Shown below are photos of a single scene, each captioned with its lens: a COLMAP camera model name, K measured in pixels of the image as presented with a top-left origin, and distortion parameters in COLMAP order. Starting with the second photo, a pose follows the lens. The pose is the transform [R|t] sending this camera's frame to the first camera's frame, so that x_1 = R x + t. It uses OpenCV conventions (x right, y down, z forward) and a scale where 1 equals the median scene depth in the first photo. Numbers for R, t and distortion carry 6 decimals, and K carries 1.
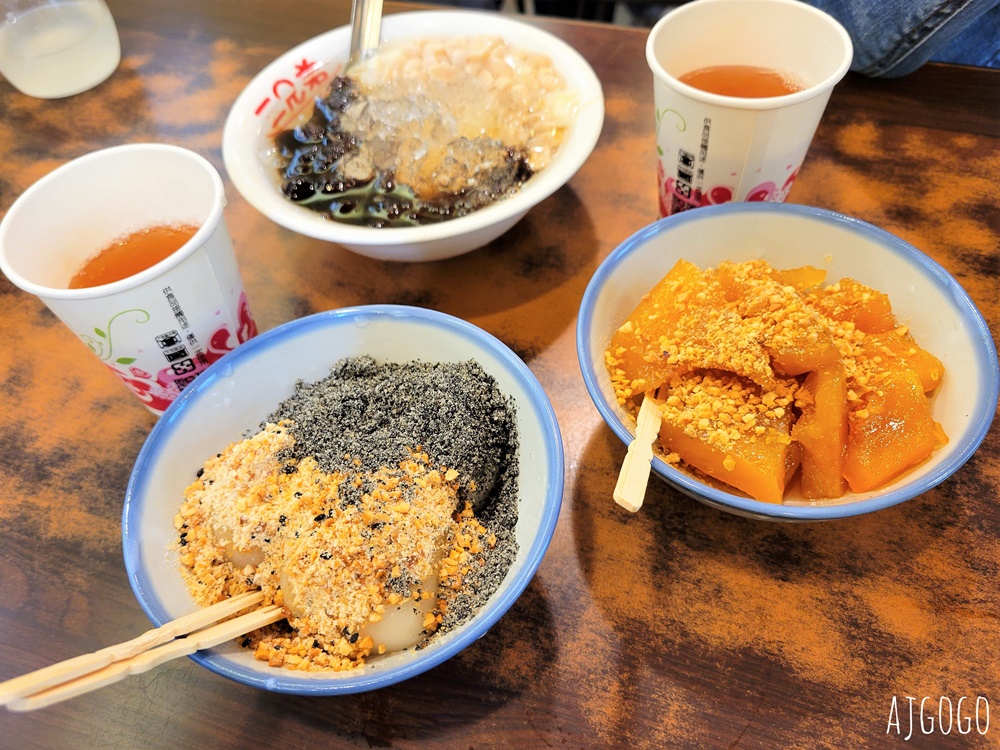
lens RADIAL K [[859.5, 0, 500.0], [0, 859.5, 375.0], [0, 0, 1]] dist [-0.002138, 0.004592]
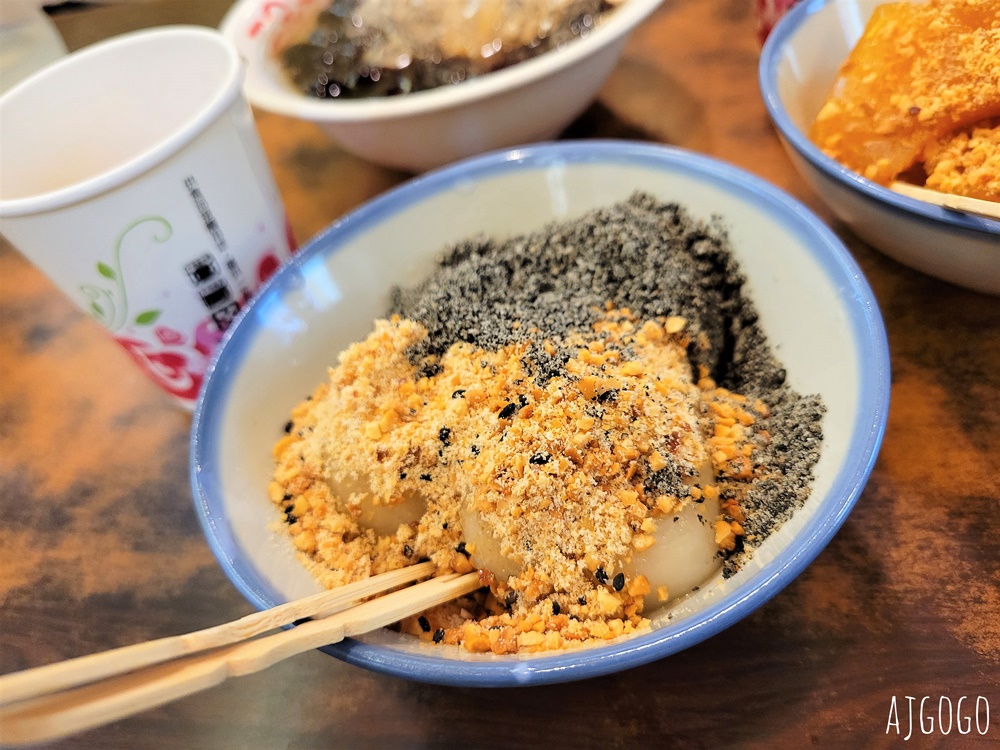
lens RADIAL K [[840.8, 0, 500.0], [0, 840.8, 375.0], [0, 0, 1]] dist [-0.033748, 0.000111]
pose [[0.975198, -0.219854, 0.025565, -0.204201], [0.221303, 0.970497, -0.095708, 0.179509], [-0.003769, 0.098992, 0.995081, 0.361059]]
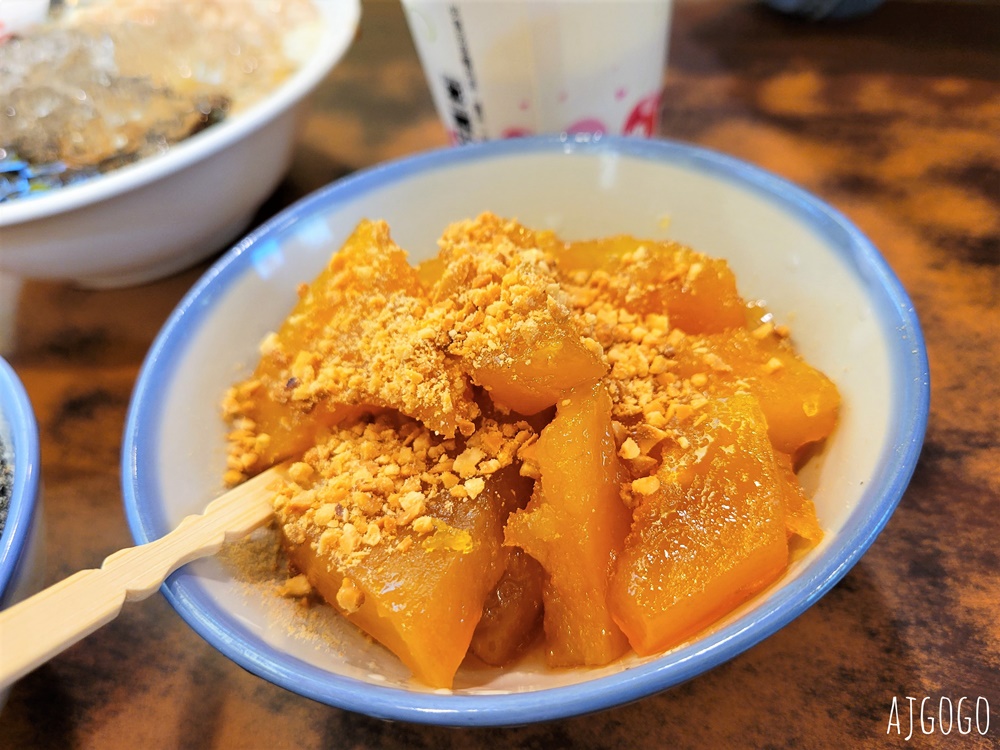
lens RADIAL K [[950.1, 0, 500.0], [0, 950.1, 375.0], [0, 0, 1]] dist [-0.024444, -0.004215]
pose [[0.997920, -0.029070, -0.057544, 0.361015], [0.021938, 0.992422, -0.120899, 0.044519], [0.060623, 0.119385, 0.990995, 0.449832]]
